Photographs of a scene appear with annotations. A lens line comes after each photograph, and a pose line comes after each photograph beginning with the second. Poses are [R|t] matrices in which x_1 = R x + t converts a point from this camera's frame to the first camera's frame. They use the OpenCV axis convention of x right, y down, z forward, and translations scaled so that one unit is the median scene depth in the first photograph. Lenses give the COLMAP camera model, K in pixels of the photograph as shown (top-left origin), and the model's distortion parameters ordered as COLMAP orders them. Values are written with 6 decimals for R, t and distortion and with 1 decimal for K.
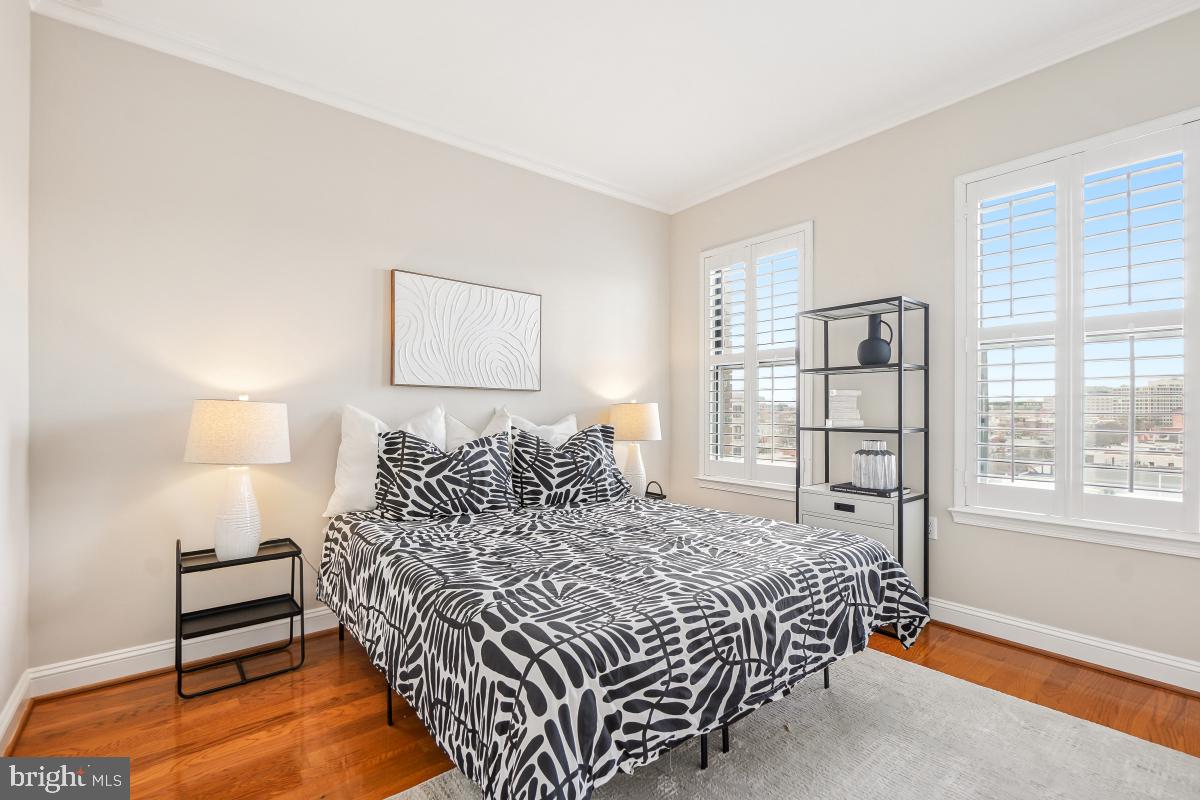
lens RADIAL K [[529.0, 0, 600.7], [0, 529.0, 405.9], [0, 0, 1]] dist [-0.001434, -0.000196]
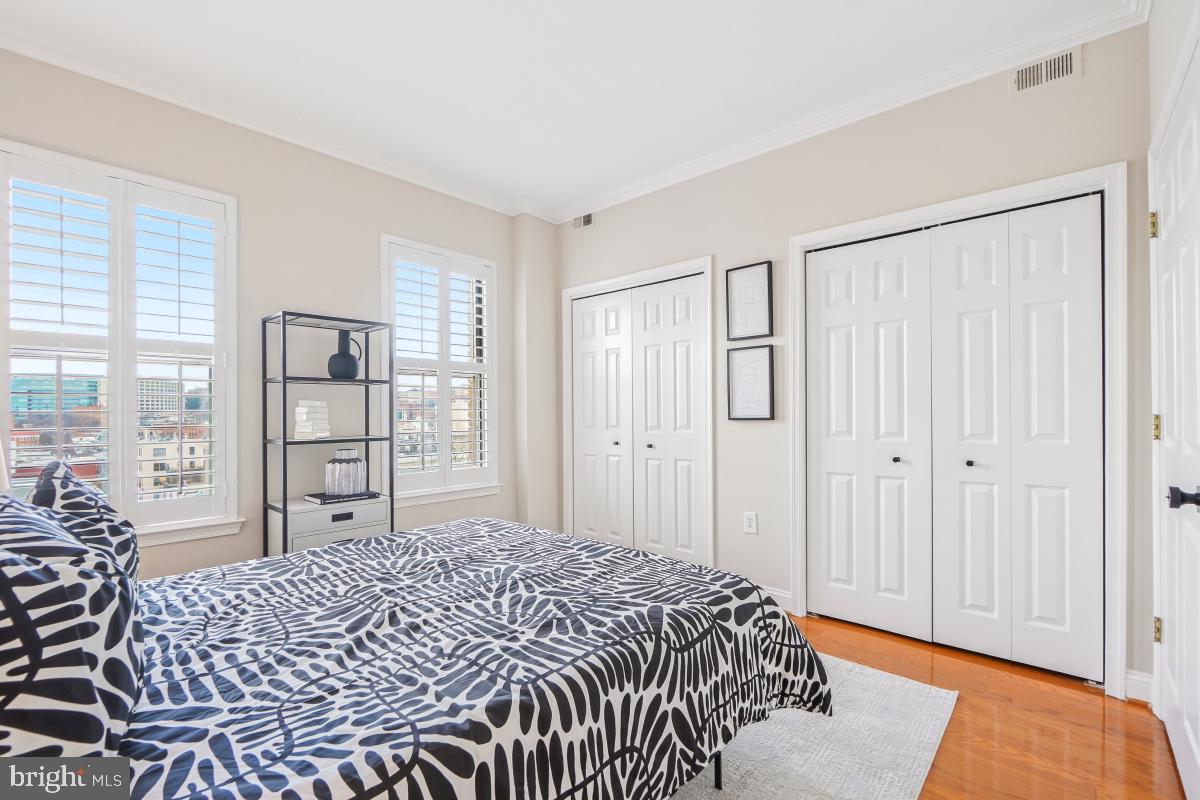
lens RADIAL K [[529.0, 0, 600.7], [0, 529.0, 405.9], [0, 0, 1]] dist [-0.001434, -0.000196]
pose [[-0.144322, 0.010334, 0.989477, -0.897732], [0.001648, 0.999947, -0.010203, -0.015113], [-0.989529, 0.000159, -0.144331, 0.954402]]
